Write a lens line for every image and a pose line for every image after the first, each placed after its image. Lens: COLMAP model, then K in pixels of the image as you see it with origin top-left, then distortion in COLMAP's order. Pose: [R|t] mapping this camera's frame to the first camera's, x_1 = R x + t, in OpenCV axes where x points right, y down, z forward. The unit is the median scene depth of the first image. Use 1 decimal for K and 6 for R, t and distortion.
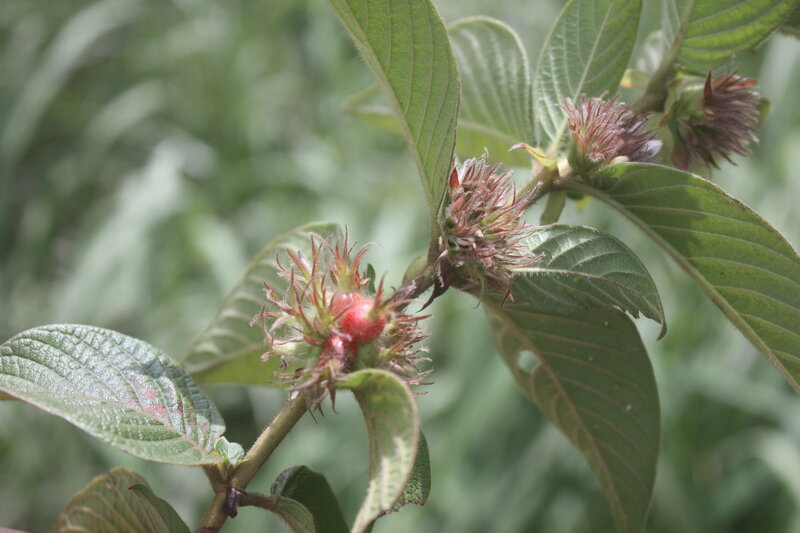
lens RADIAL K [[1427.7, 0, 399.2], [0, 1427.7, 269.3], [0, 0, 1]] dist [-0.011973, 0.000000]
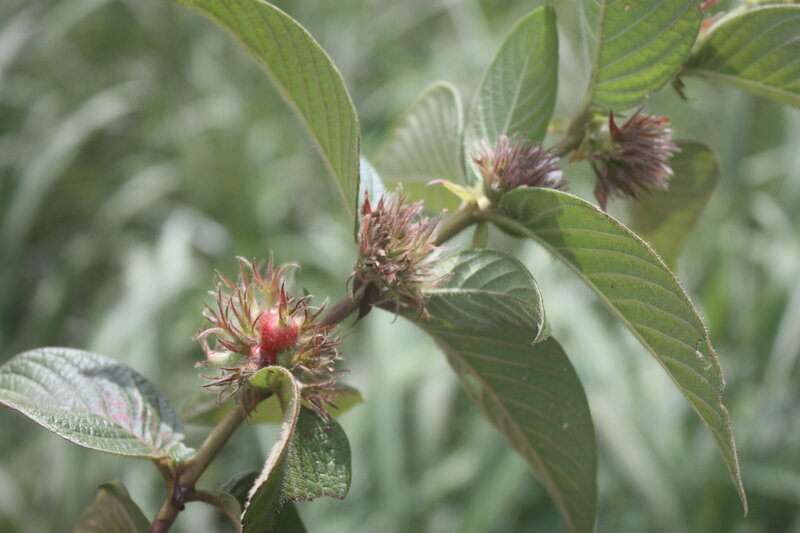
lens RADIAL K [[1427.7, 0, 400.5], [0, 1427.7, 263.8], [0, 0, 1]] dist [-0.011973, 0.000000]
pose [[0.976943, -0.033836, -0.210802, 0.292654], [0.008099, 0.992524, -0.121779, 0.114838], [0.213346, 0.117264, 0.969914, -0.088880]]
